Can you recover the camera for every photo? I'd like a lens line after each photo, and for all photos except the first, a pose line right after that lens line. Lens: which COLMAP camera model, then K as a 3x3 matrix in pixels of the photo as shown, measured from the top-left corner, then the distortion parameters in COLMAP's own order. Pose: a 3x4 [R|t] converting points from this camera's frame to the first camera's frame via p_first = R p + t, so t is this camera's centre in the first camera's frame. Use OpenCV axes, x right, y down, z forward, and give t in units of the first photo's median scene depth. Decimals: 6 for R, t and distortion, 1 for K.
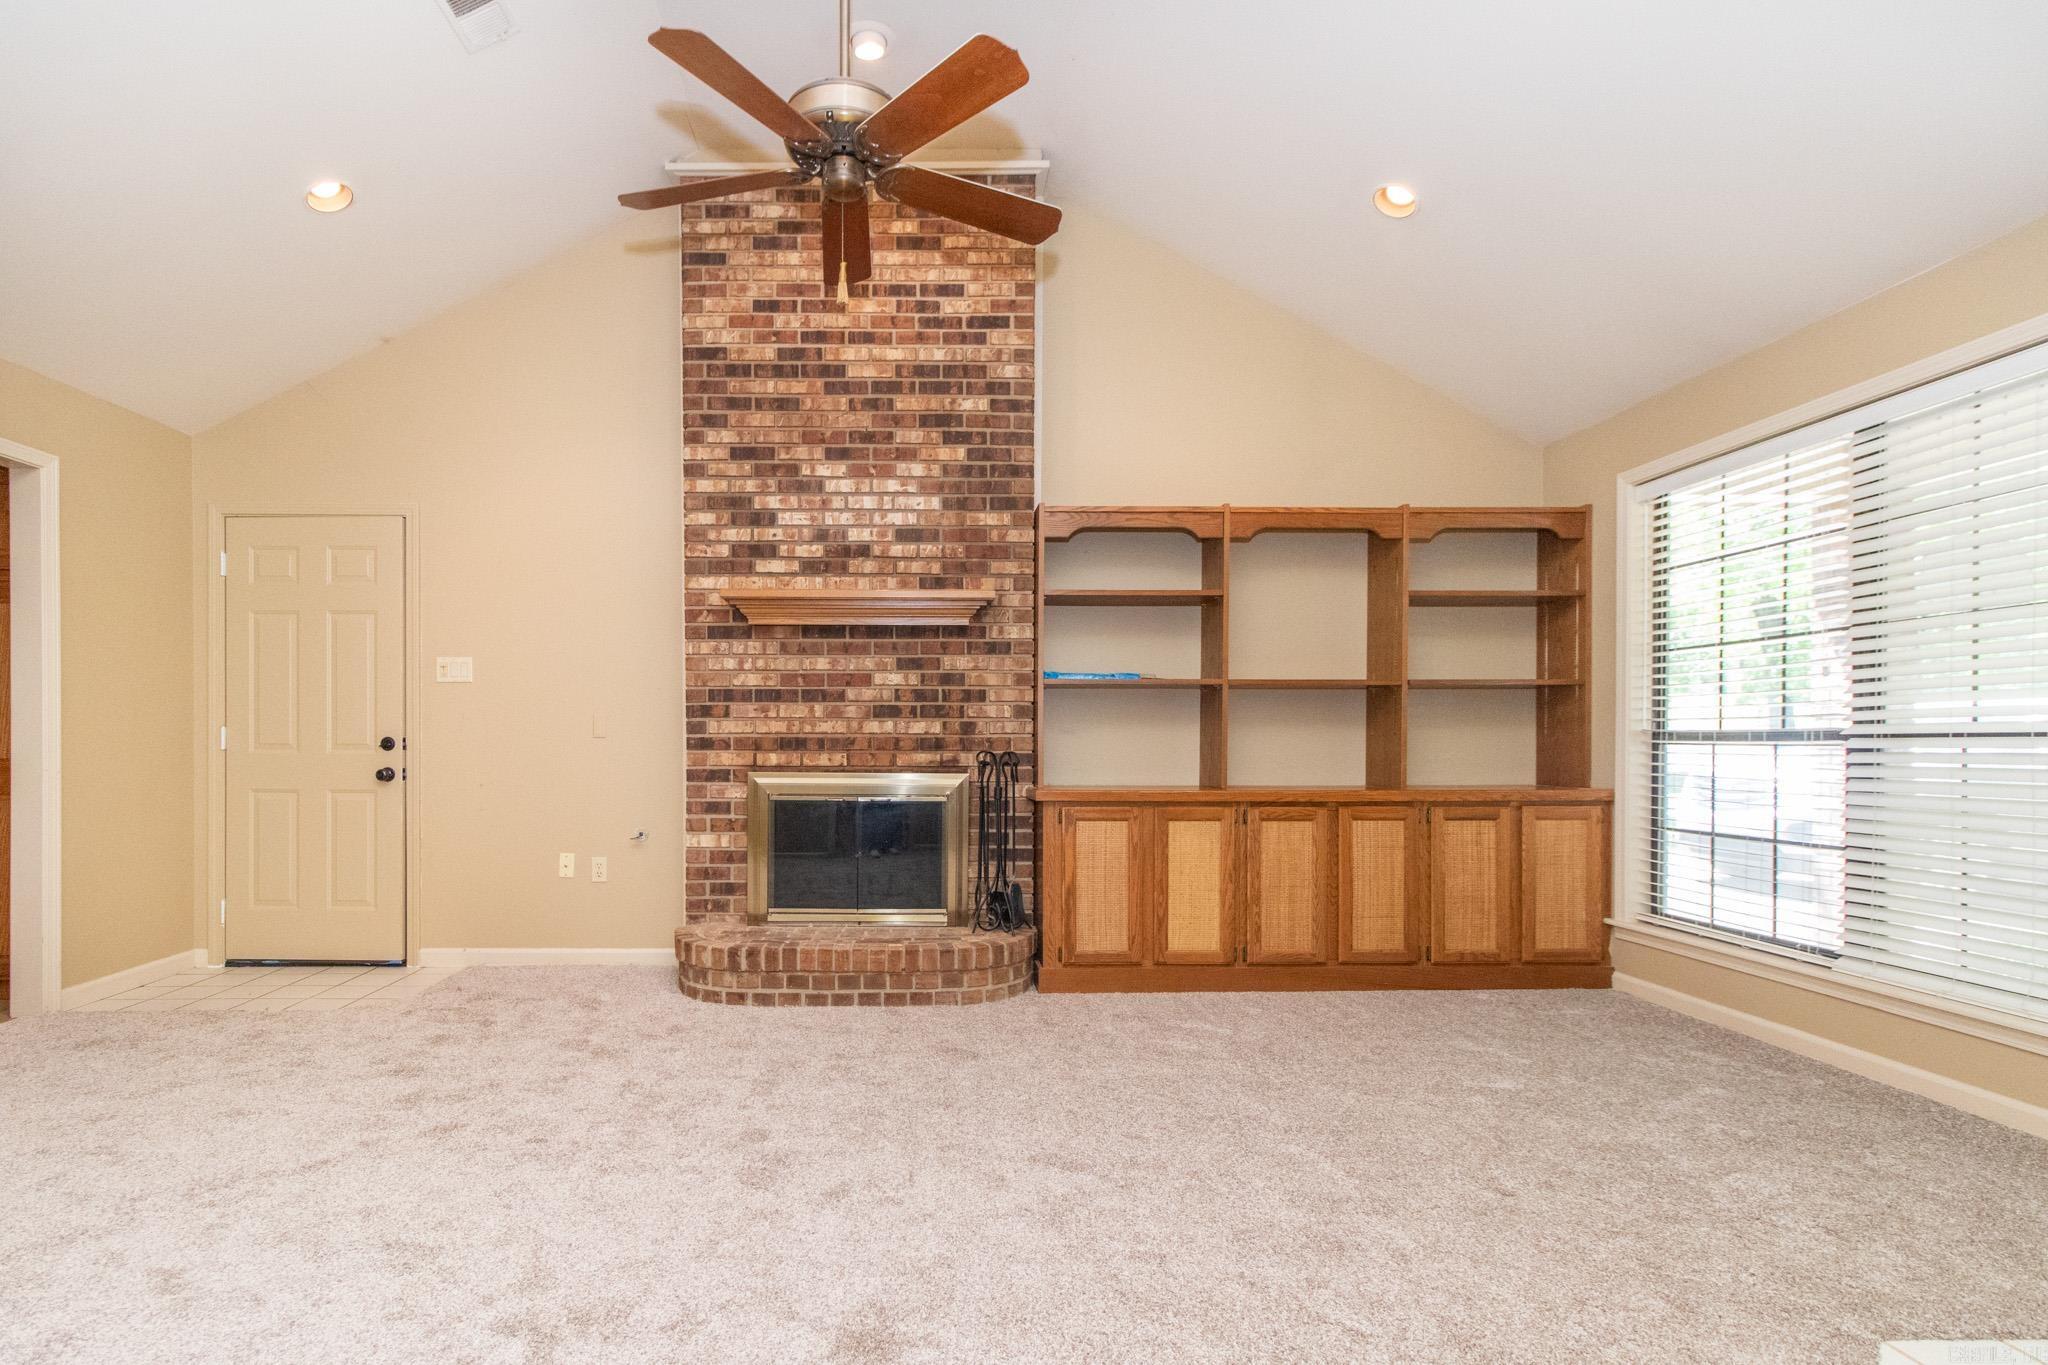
lens RADIAL K [[959.2, 0, 927.4], [0, 959.2, 749.7], [0, 0, 1]] dist [0.021413, 0.000102]
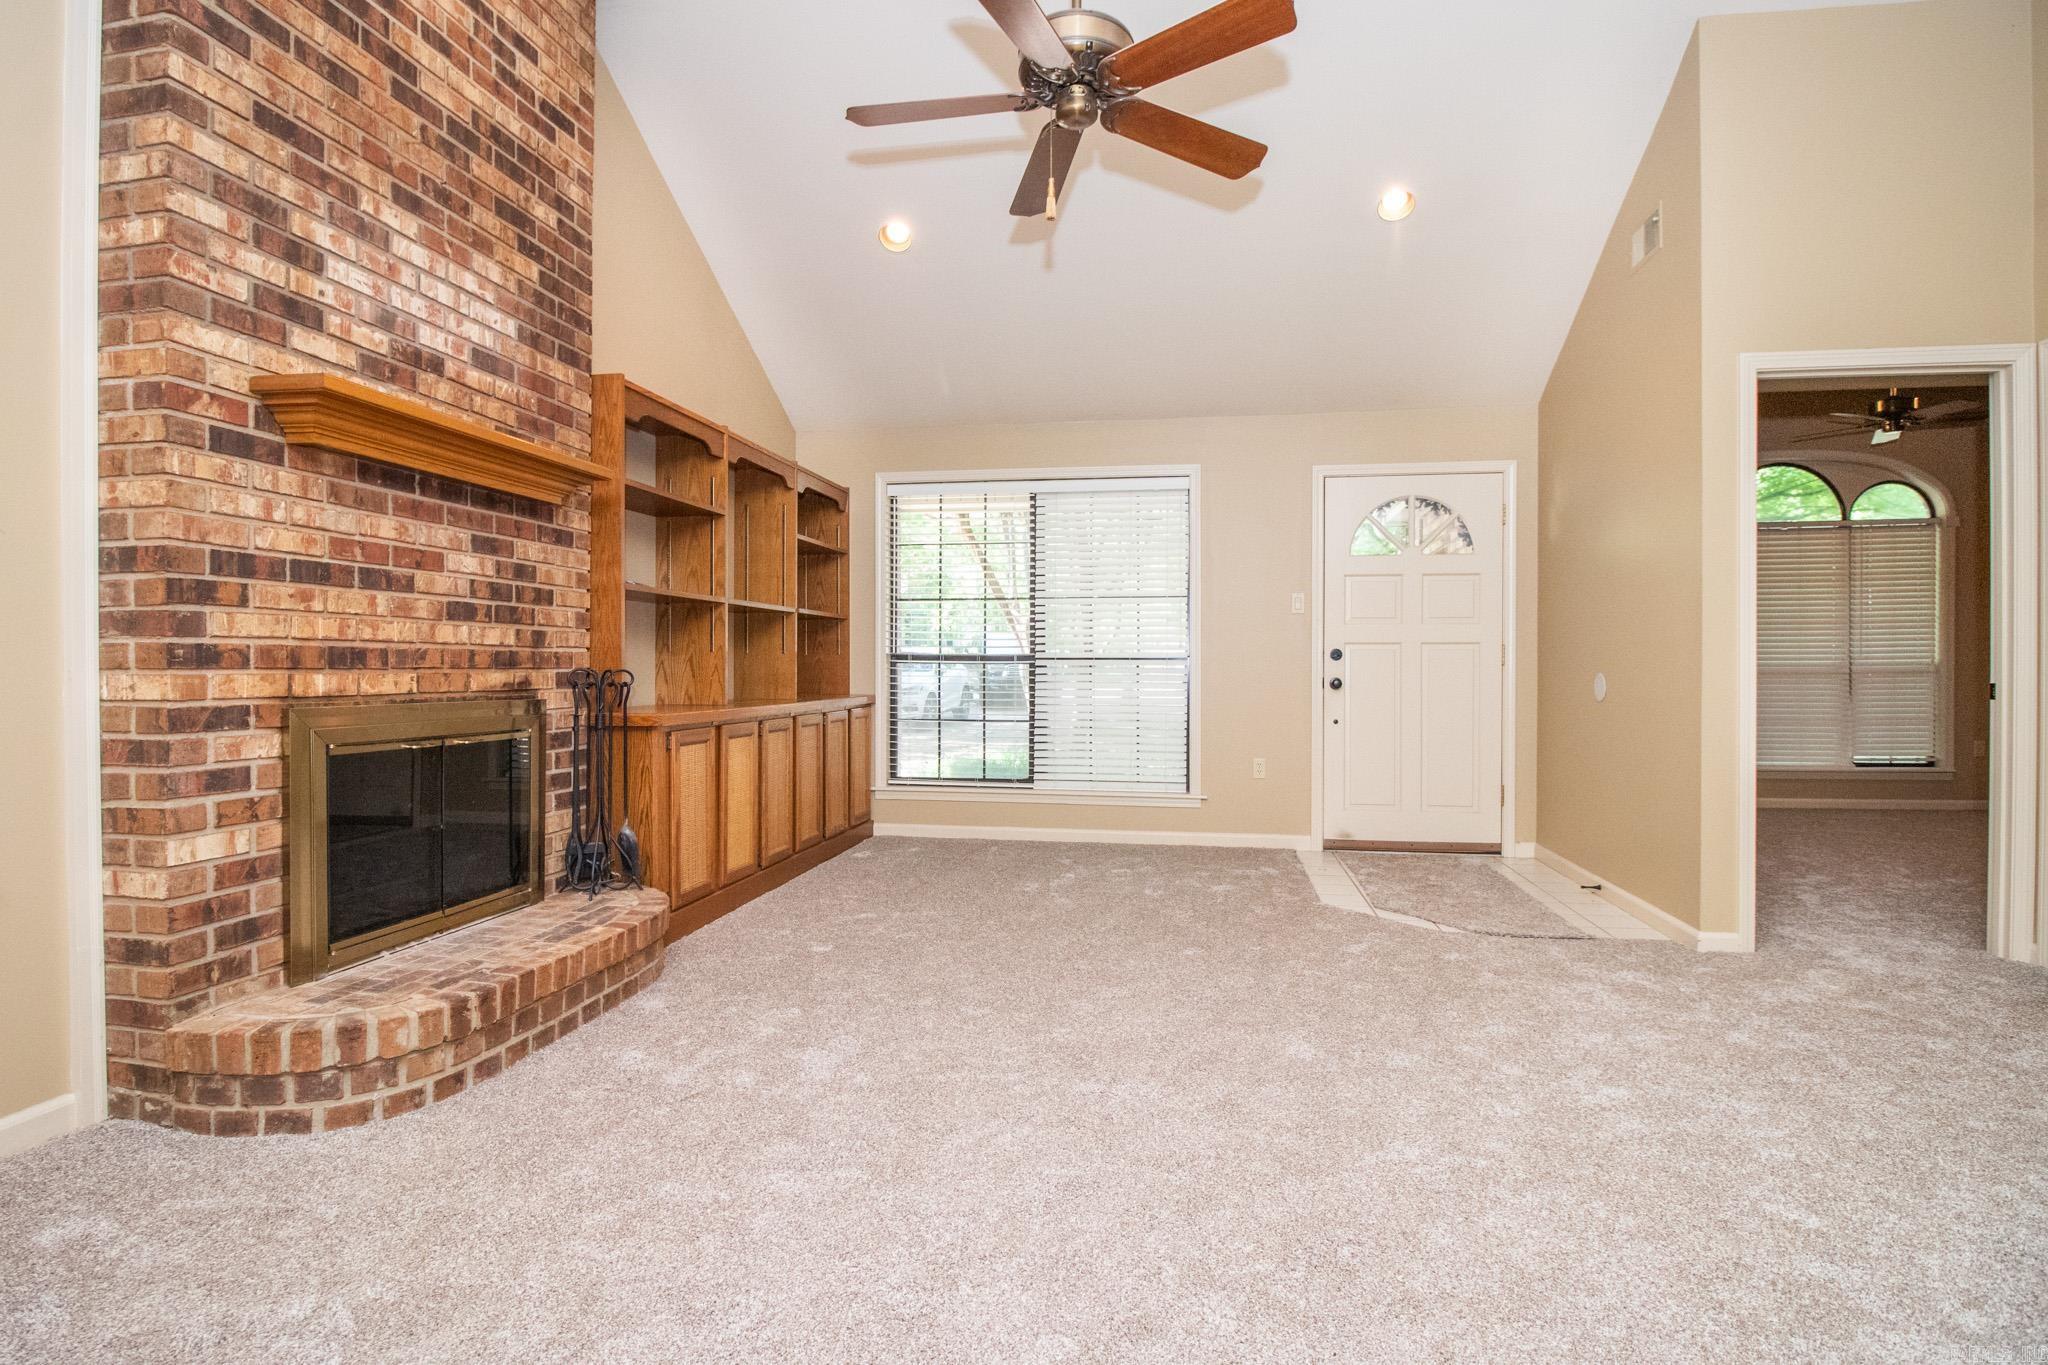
lens RADIAL K [[1009.5, 0, 988.3], [0, 1009.5, 668.2], [0, 0, 1]] dist [0.002642, 0.000260]
pose [[0.230554, -0.002246, 0.973057, -0.653502], [0.000633, 0.999997, 0.002159, -0.000883], [-0.973059, 0.000118, 0.230554, 0.474300]]
